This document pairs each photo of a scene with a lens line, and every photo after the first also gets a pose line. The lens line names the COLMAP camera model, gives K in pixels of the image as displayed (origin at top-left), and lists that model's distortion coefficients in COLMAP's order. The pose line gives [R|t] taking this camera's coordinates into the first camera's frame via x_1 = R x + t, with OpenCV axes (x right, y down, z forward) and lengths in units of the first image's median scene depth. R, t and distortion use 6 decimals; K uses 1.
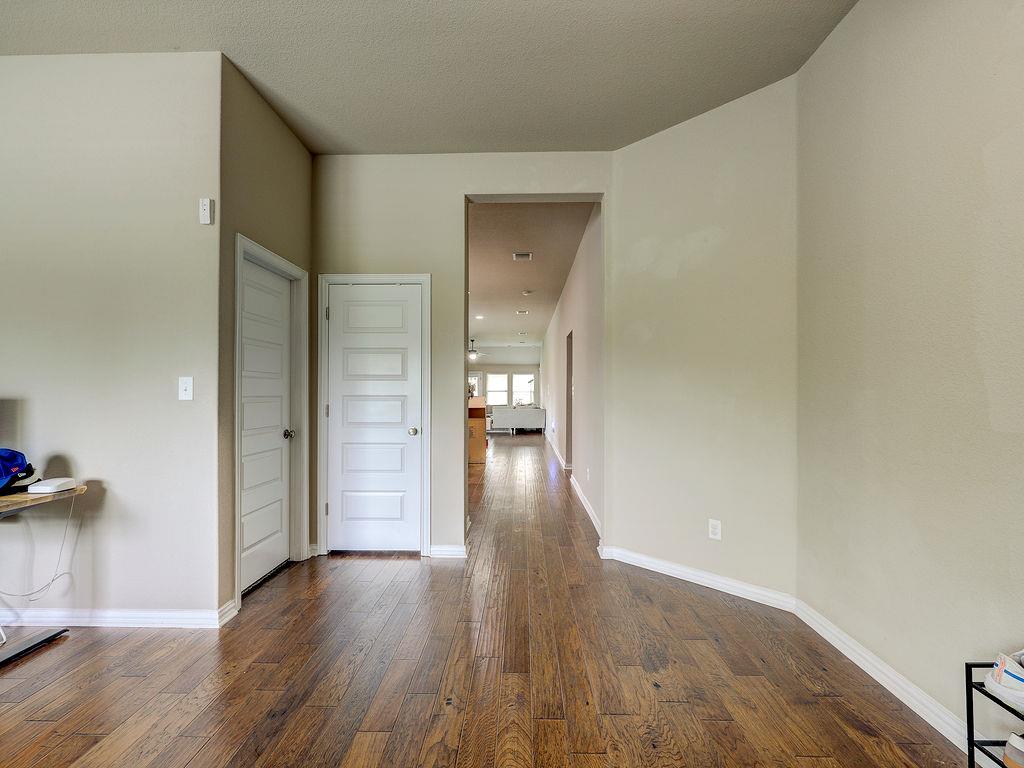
lens RADIAL K [[465.5, 0, 512.5], [0, 465.5, 386.7], [0, 0, 1]] dist [0.005374, -0.001225]
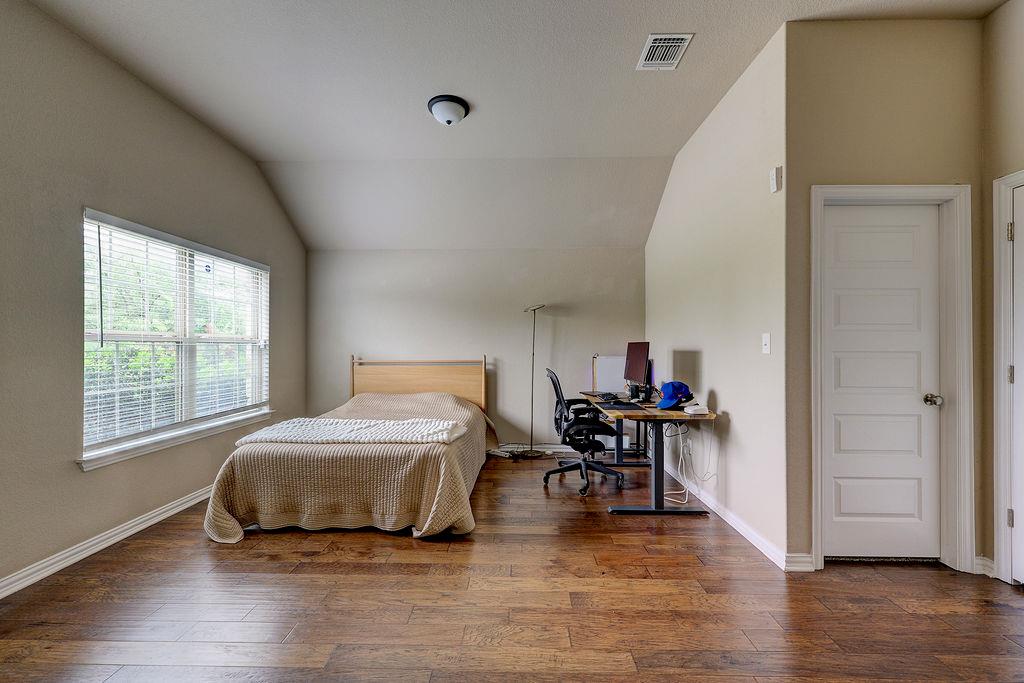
lens RADIAL K [[409.9, 0, 512.2], [0, 409.9, 345.1], [0, 0, 1]] dist [0.000455, 0.000105]
pose [[-0.001893, -0.003930, -0.999990, 0.285284], [0.010912, 0.999933, -0.003950, 0.004169], [0.999939, -0.010920, -0.001850, 0.372508]]
